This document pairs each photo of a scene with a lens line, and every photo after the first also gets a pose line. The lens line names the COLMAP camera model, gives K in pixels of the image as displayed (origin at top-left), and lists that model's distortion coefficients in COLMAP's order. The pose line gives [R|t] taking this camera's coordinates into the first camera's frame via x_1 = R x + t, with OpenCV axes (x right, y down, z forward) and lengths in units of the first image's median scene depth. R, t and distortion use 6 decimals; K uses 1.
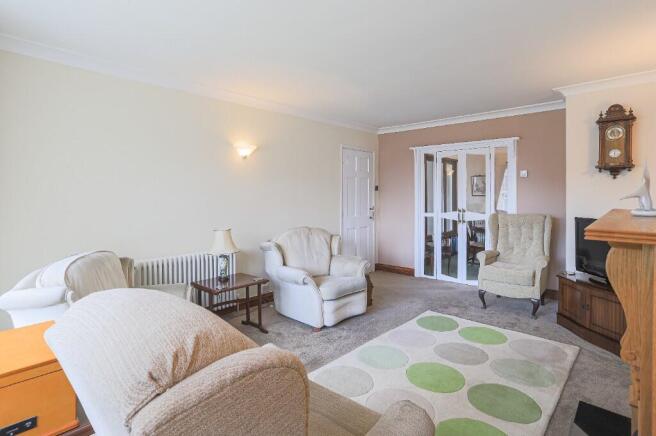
lens RADIAL K [[343.2, 0, 320.3], [0, 343.2, 203.9], [0, 0, 1]] dist [-0.005163, -0.000051]
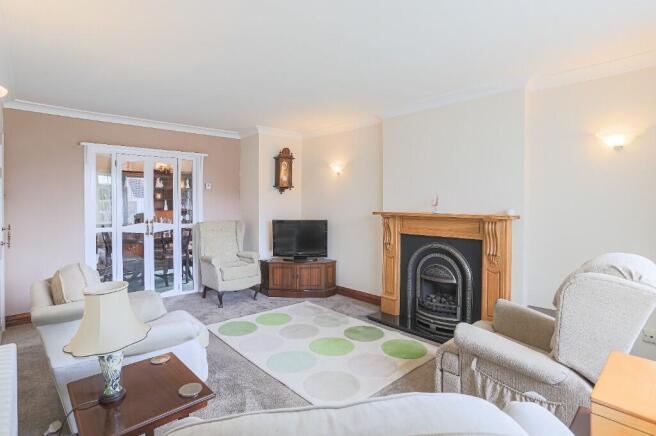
lens RADIAL K [[343.2, 0, 320.3], [0, 343.2, 203.9], [0, 0, 1]] dist [-0.005163, -0.000051]
pose [[0.100839, 0.003556, 0.994896, -0.688988], [0.032353, 0.999453, -0.006851, -0.011721], [-0.994377, 0.032878, 0.100668, 0.662055]]
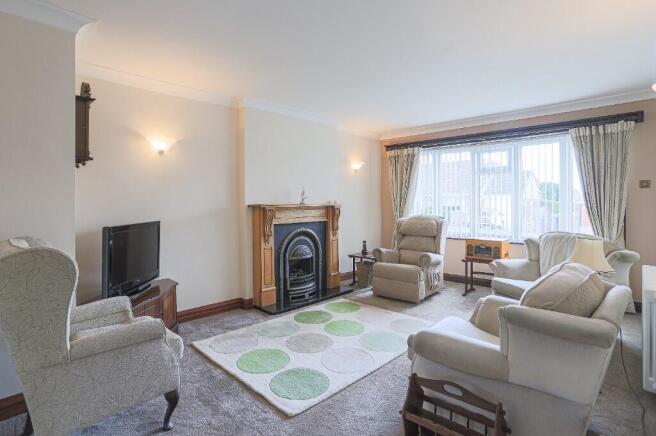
lens RADIAL K [[357.9, 0, 326.0], [0, 357.9, 194.1], [0, 0, 1]] dist [-0.001835, -0.000098]
pose [[-0.999970, 0.000376, -0.007683, 0.307656], [0.000220, 0.999796, 0.020191, -0.043801], [0.007689, 0.020189, -0.999767, 1.779113]]
